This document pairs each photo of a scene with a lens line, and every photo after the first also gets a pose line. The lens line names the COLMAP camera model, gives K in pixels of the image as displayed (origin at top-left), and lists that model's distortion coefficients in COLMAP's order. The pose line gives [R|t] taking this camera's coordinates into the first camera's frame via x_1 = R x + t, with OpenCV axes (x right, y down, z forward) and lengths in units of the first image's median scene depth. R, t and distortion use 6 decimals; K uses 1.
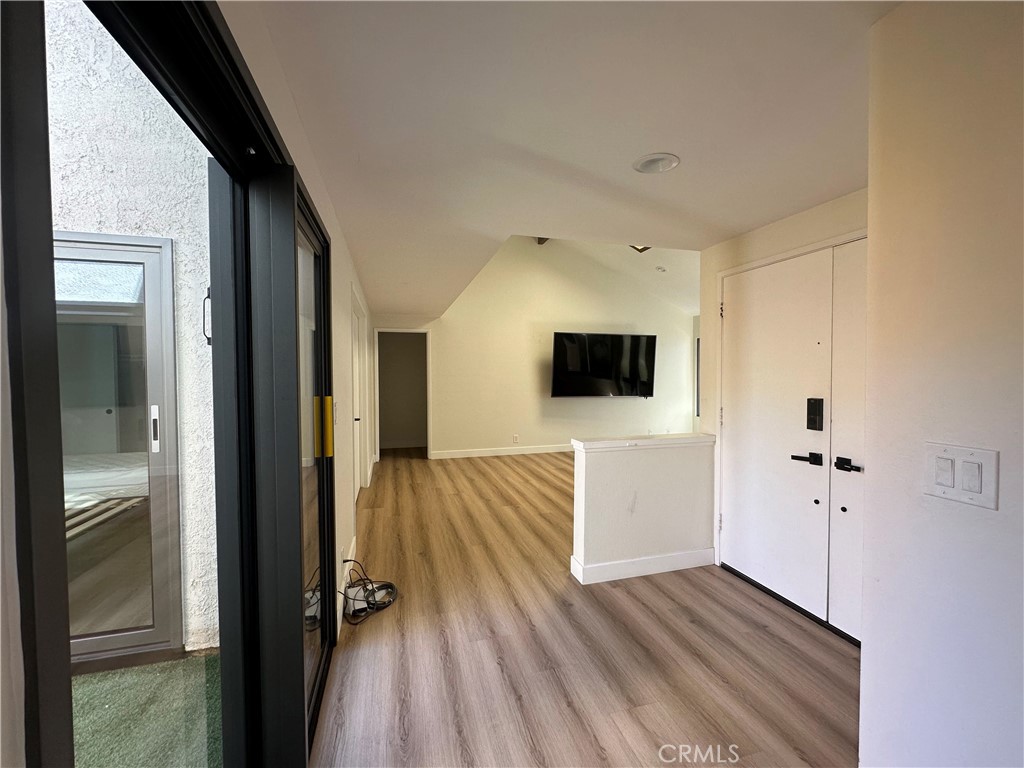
lens RADIAL K [[419.0, 0, 513.5], [0, 419.0, 384.0], [0, 0, 1]] dist [0.008253, -0.000447]
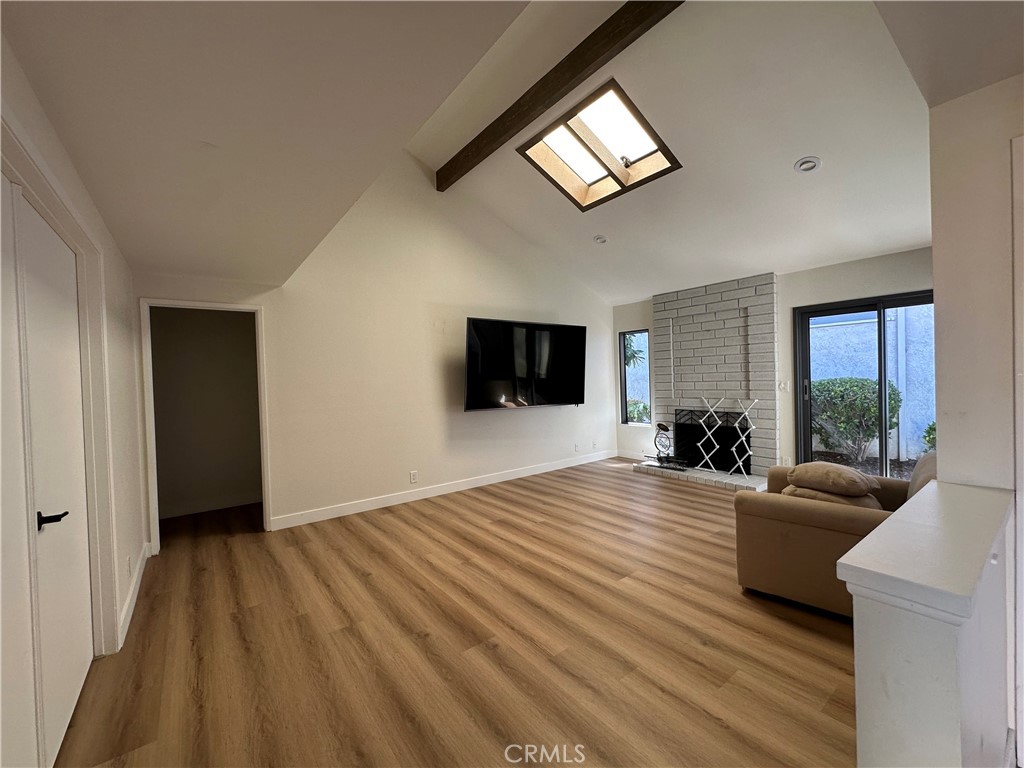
lens RADIAL K [[419.0, 0, 508.8], [0, 419.0, 383.2], [0, 0, 1]] dist [0.008253, -0.000447]
pose [[0.934942, -0.031810, 0.353371, -0.093551], [0.038373, 0.999196, -0.011580, -0.005127], [-0.352719, 0.024386, 0.935412, 0.356000]]
